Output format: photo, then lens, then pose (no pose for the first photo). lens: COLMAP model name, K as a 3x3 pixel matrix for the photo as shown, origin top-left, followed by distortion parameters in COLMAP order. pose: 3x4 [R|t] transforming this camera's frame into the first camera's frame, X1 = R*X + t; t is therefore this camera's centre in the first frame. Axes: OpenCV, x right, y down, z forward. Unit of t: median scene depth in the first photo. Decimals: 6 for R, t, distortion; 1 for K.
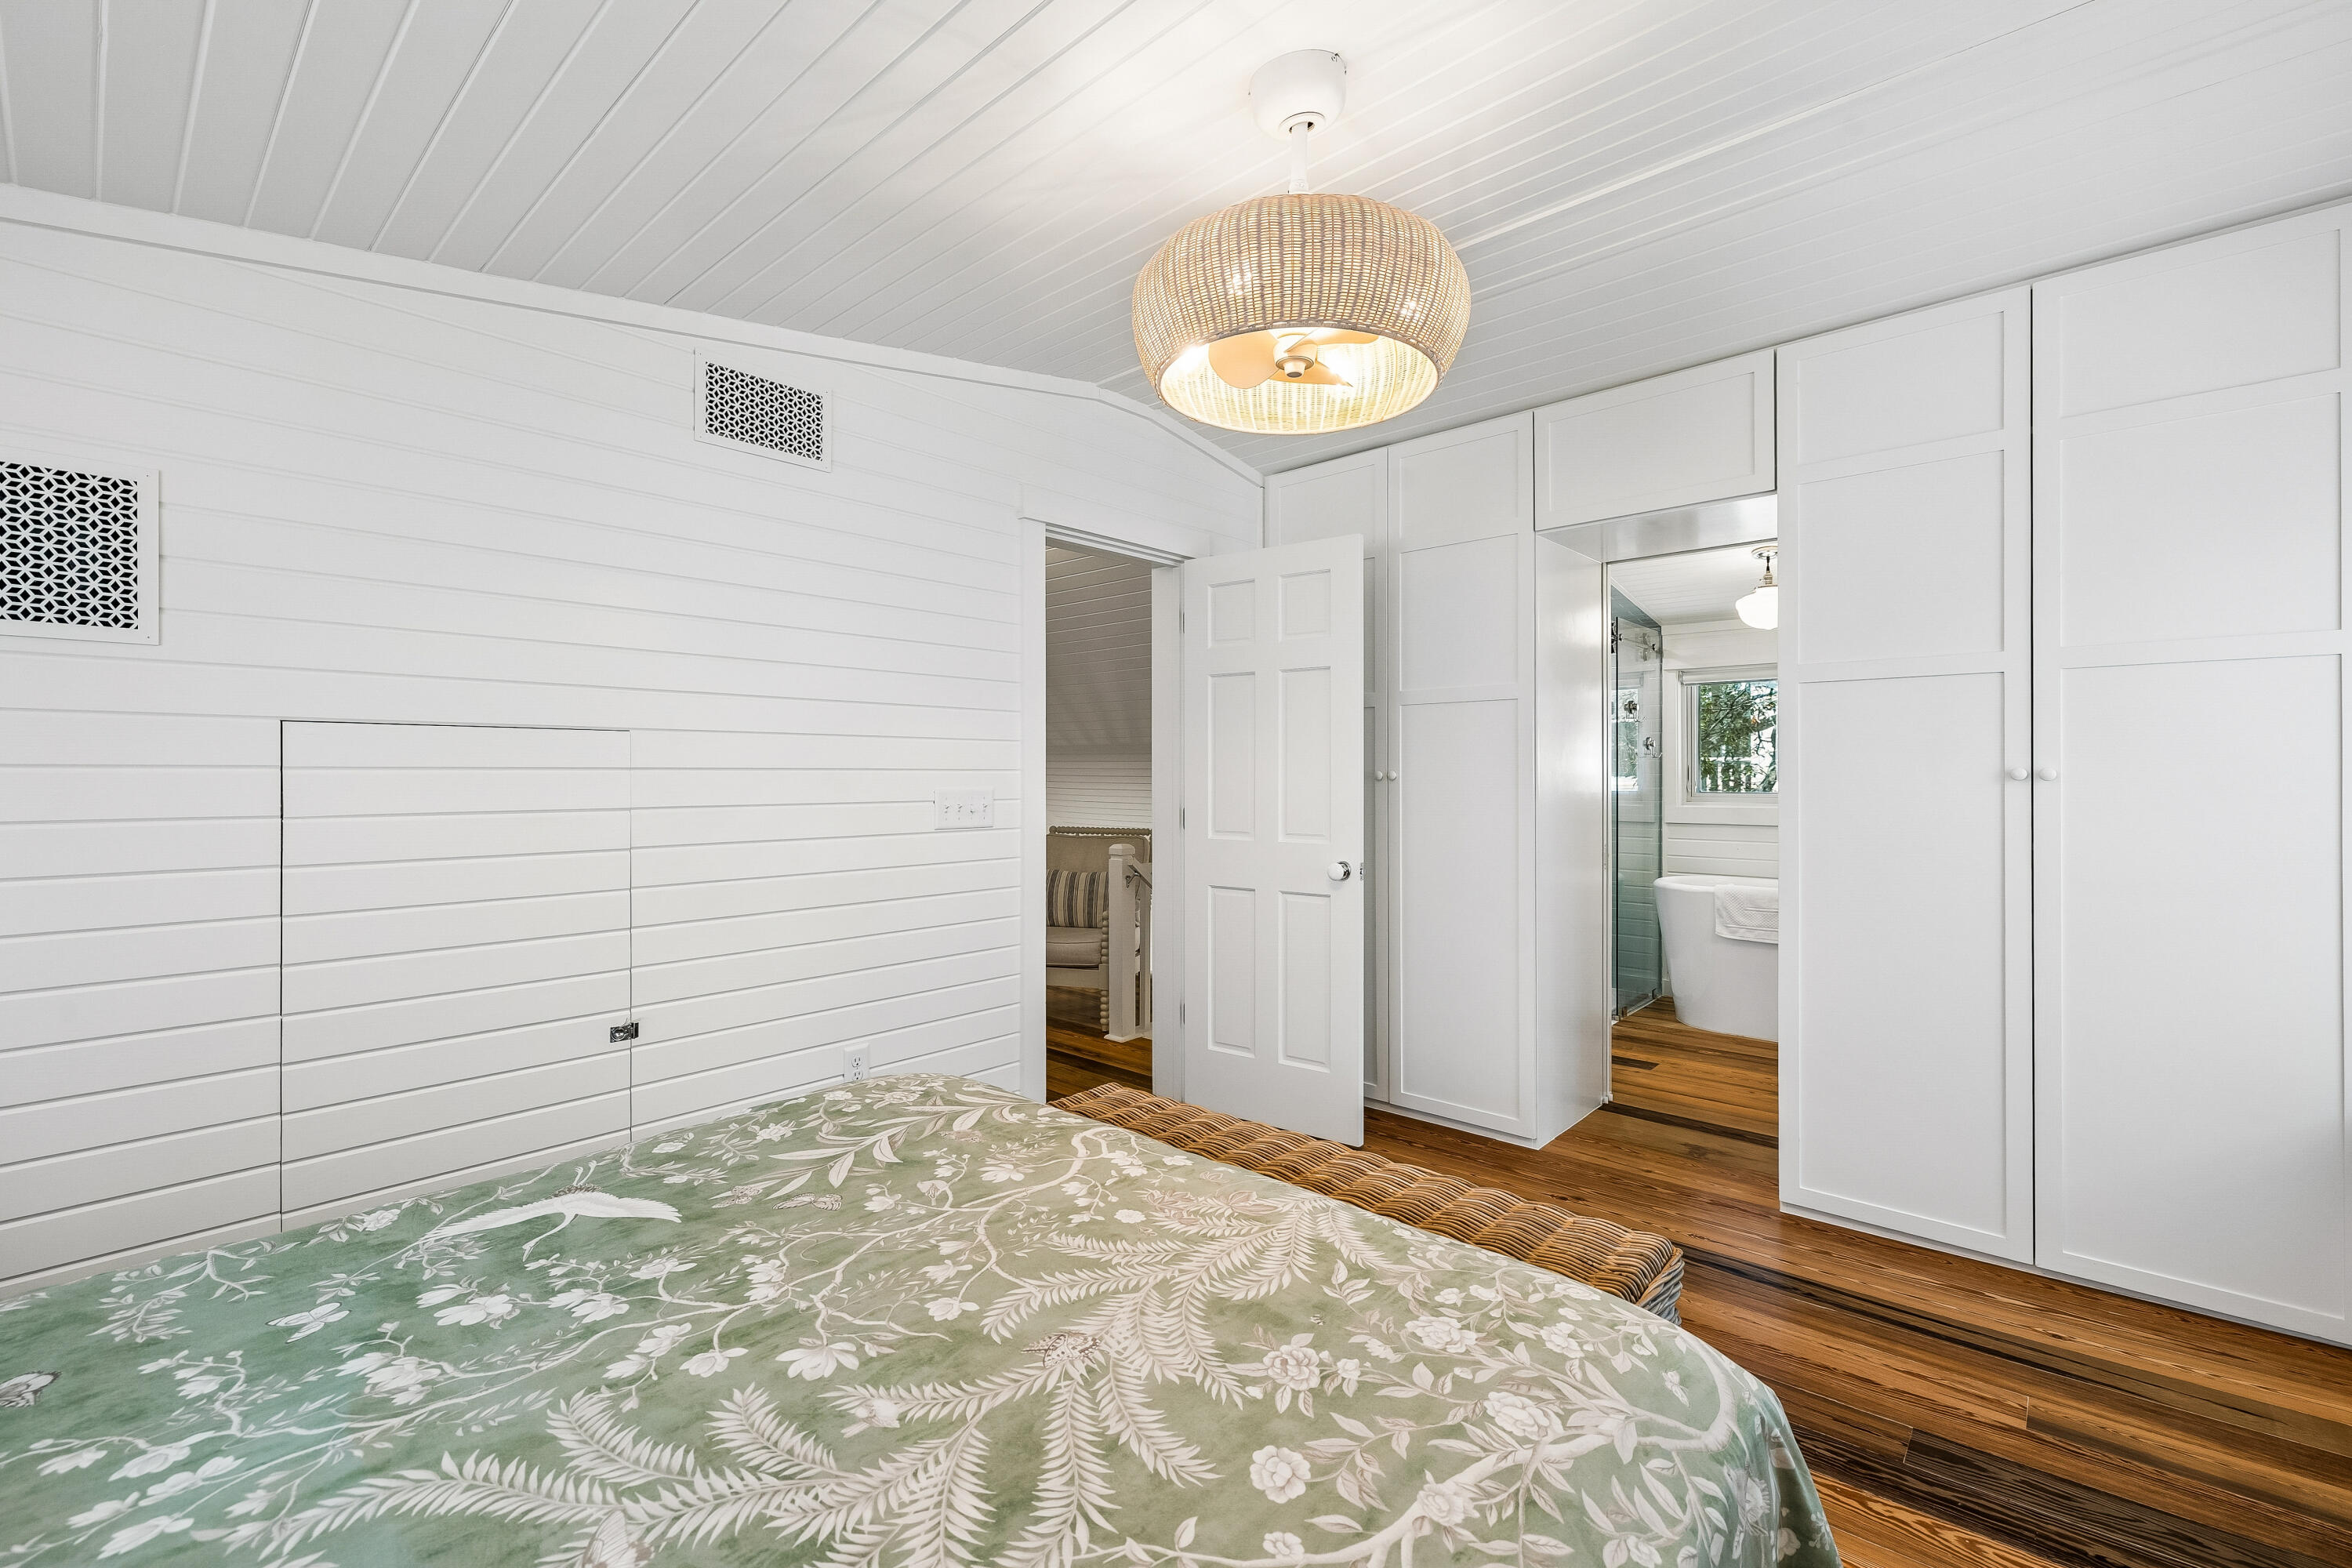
lens RADIAL K [[1000.2, 0, 1174.7], [0, 1000.2, 775.4], [0, 0, 1]] dist [0.000897, -0.000041]
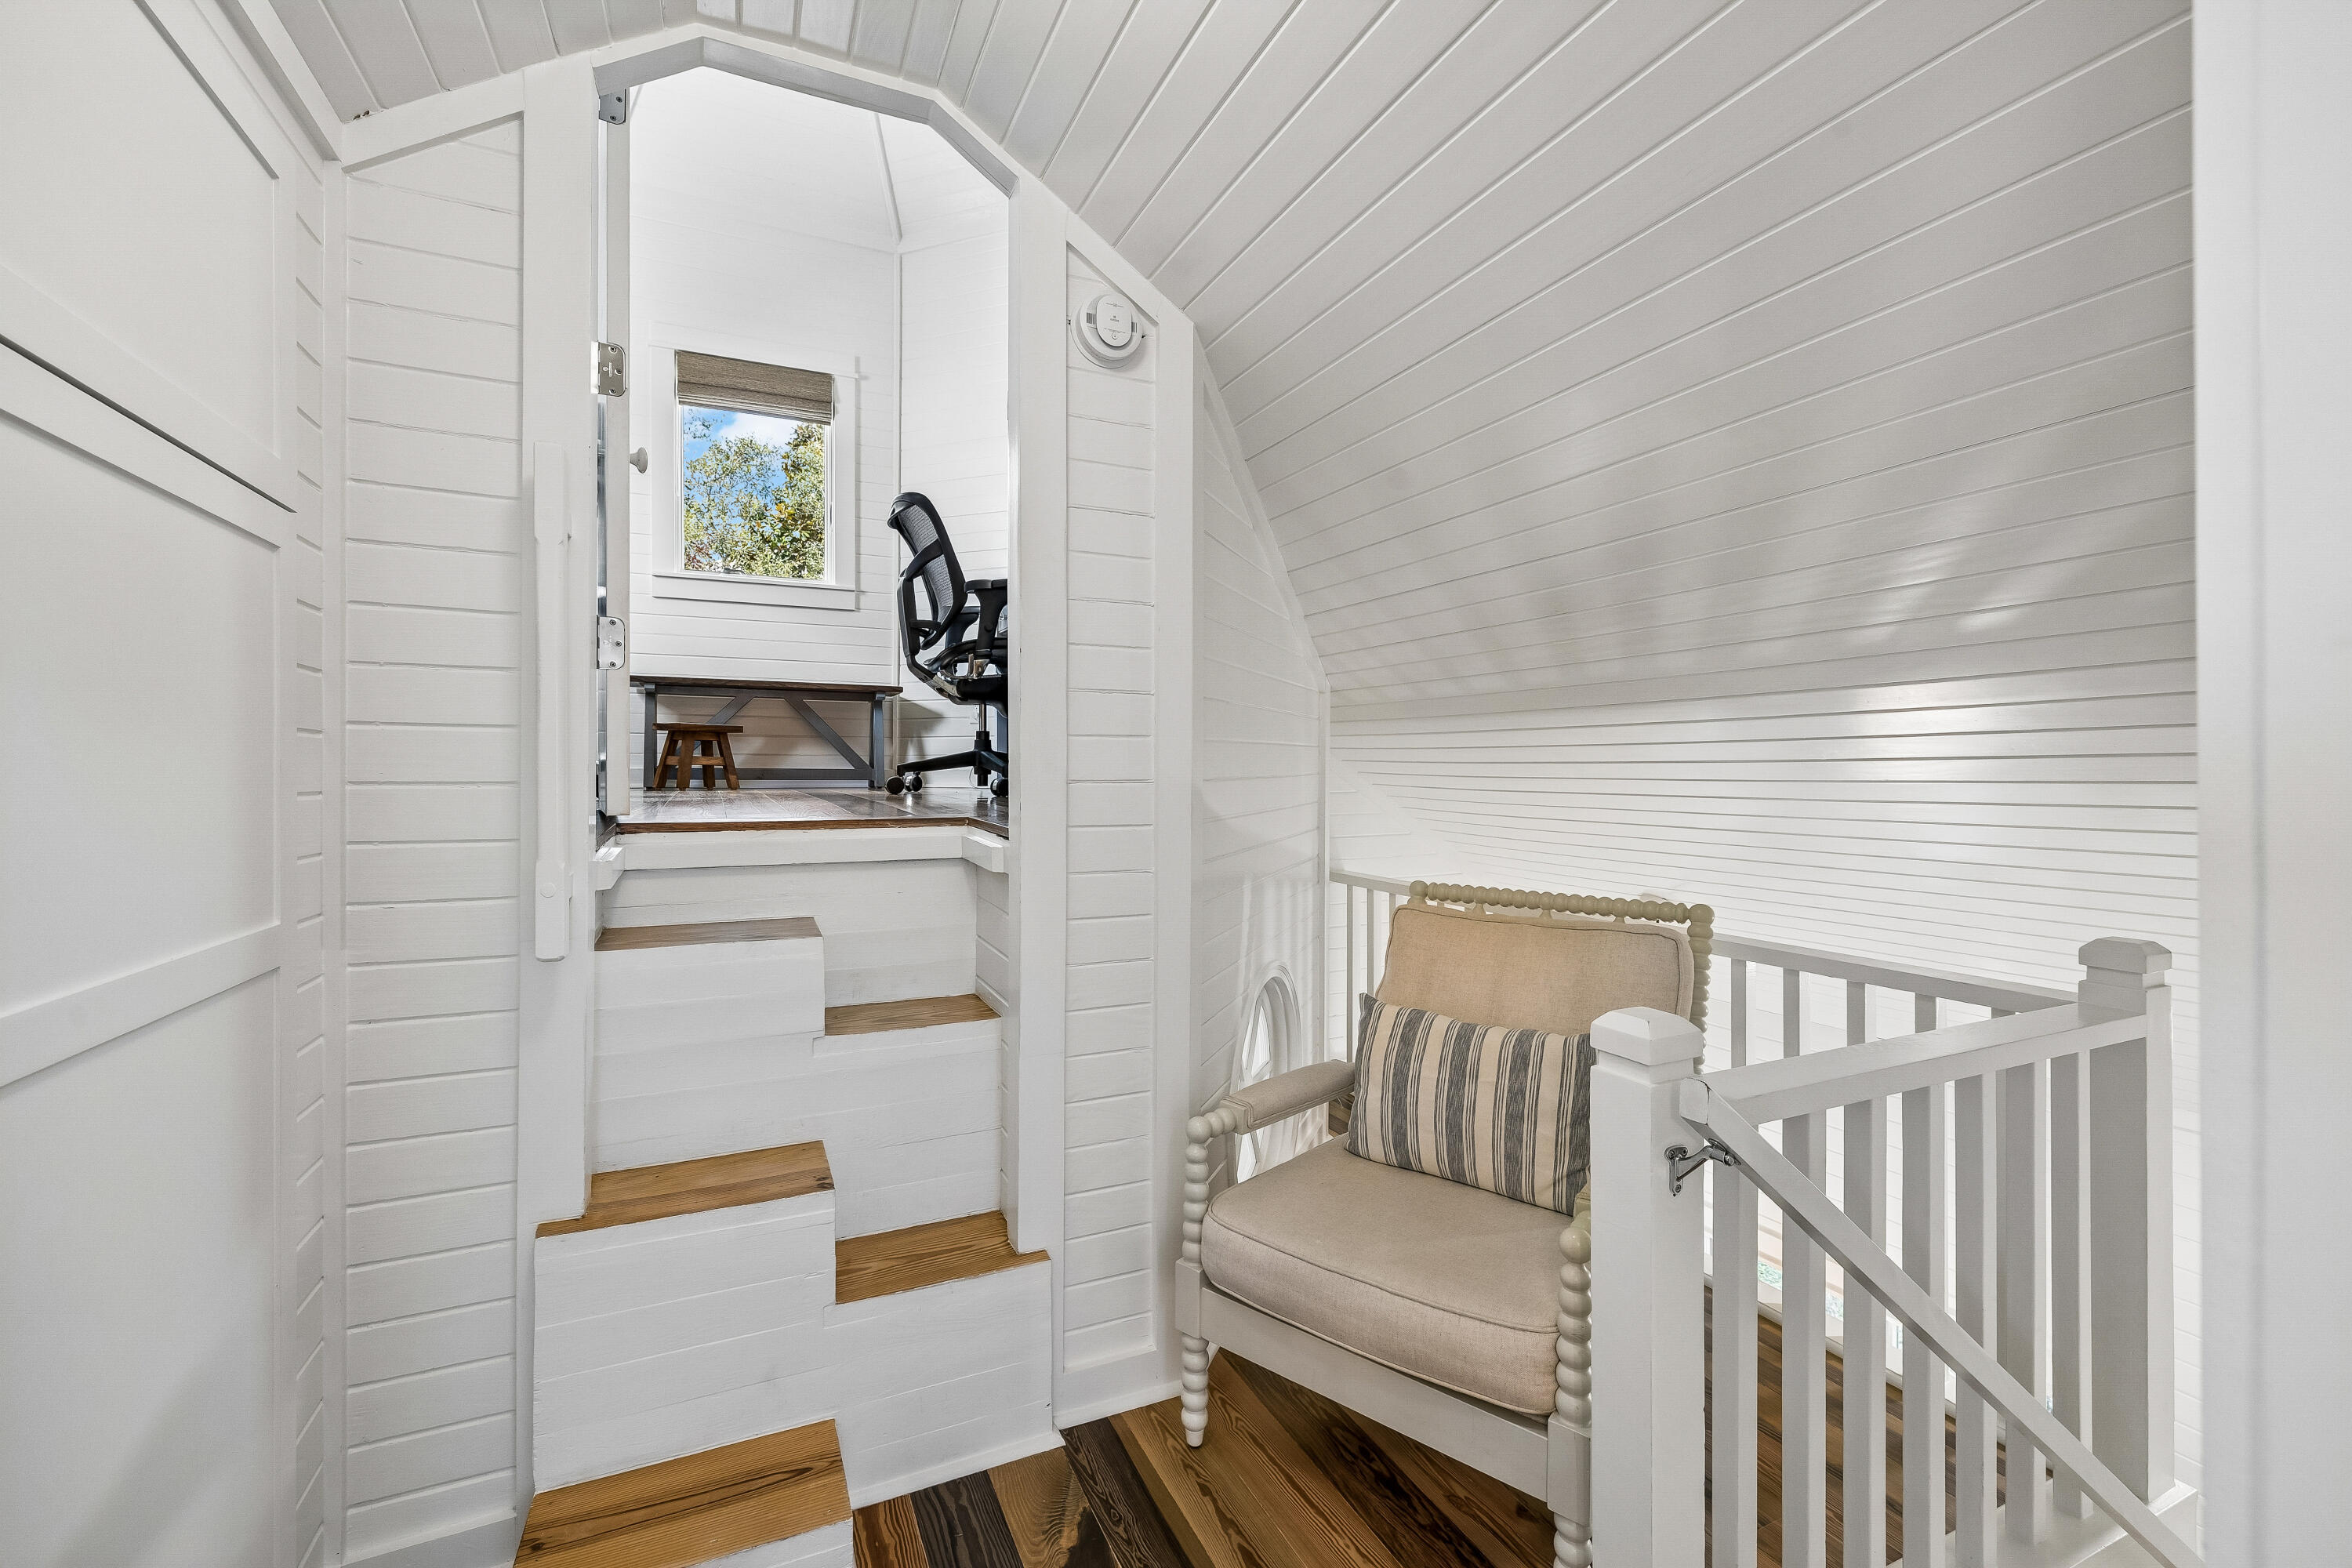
lens RADIAL K [[1000.2, 0, 1174.7], [0, 1000.2, 775.4], [0, 0, 1]] dist [0.000897, -0.000041]
pose [[0.918601, 0.001554, -0.395184, -0.055032], [-0.001696, 0.999999, -0.000009, 0.007007], [0.395184, 0.000679, 0.918602, 0.627392]]
